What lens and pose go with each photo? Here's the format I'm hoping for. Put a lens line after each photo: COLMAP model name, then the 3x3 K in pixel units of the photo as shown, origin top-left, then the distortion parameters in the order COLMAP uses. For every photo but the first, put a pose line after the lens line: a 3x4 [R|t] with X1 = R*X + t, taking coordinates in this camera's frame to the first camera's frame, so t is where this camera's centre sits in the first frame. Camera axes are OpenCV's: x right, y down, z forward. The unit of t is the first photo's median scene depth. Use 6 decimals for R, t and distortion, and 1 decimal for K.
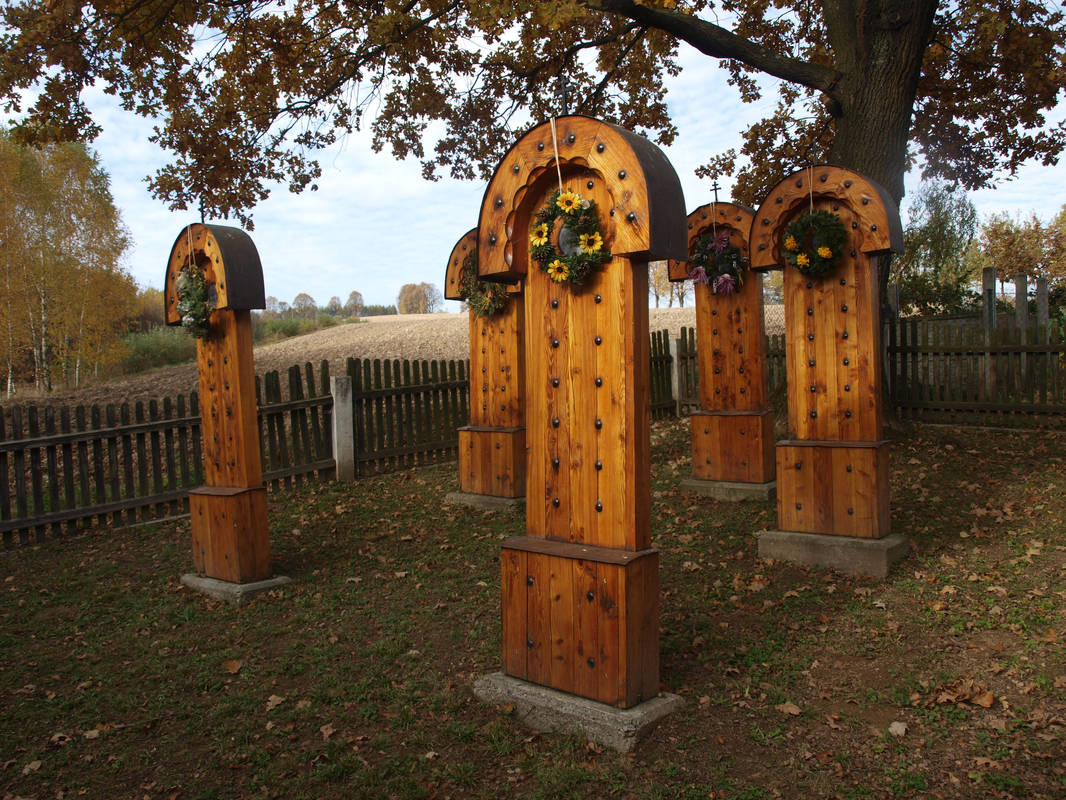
lens RADIAL K [[843.5, 0, 533.0], [0, 843.5, 400.0], [0, 0, 1]] dist [-0.092817, 0.016391]
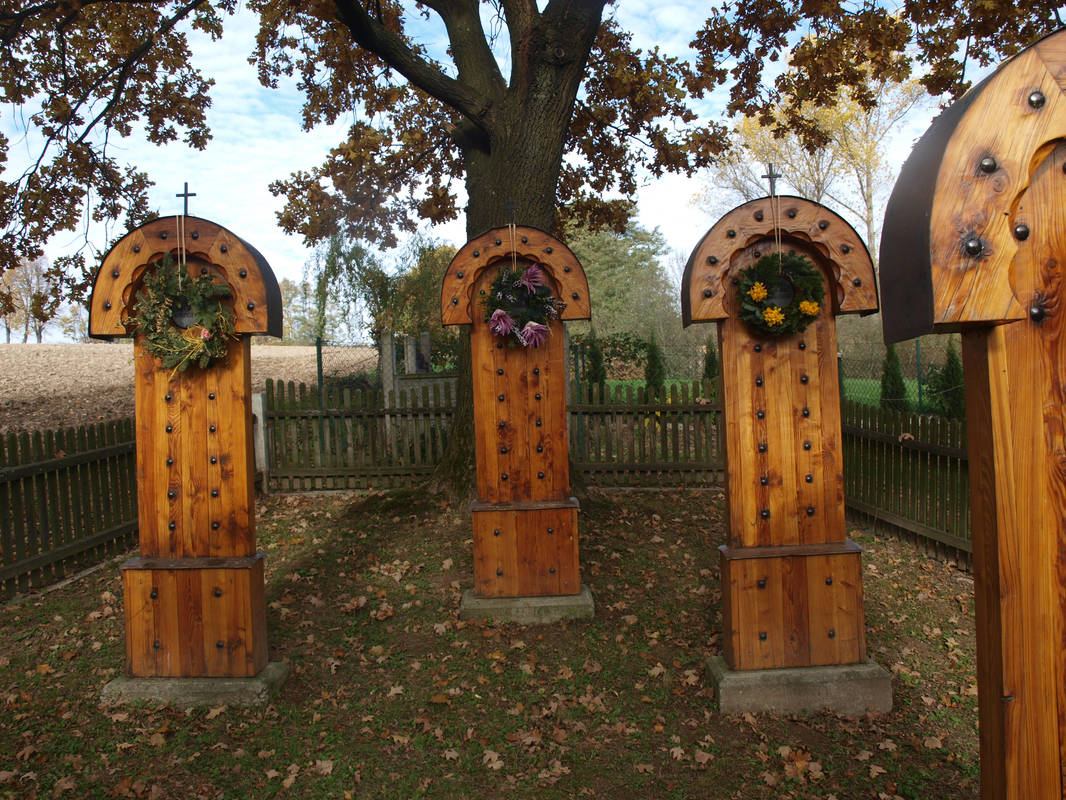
lens RADIAL K [[843.5, 0, 533.0], [0, 843.5, 400.0], [0, 0, 1]] dist [-0.092817, 0.016391]
pose [[0.753573, -0.000726, 0.657363, -0.334298], [0.033148, 0.998769, -0.036896, -0.066078], [-0.656528, 0.049595, 0.752670, 0.544734]]
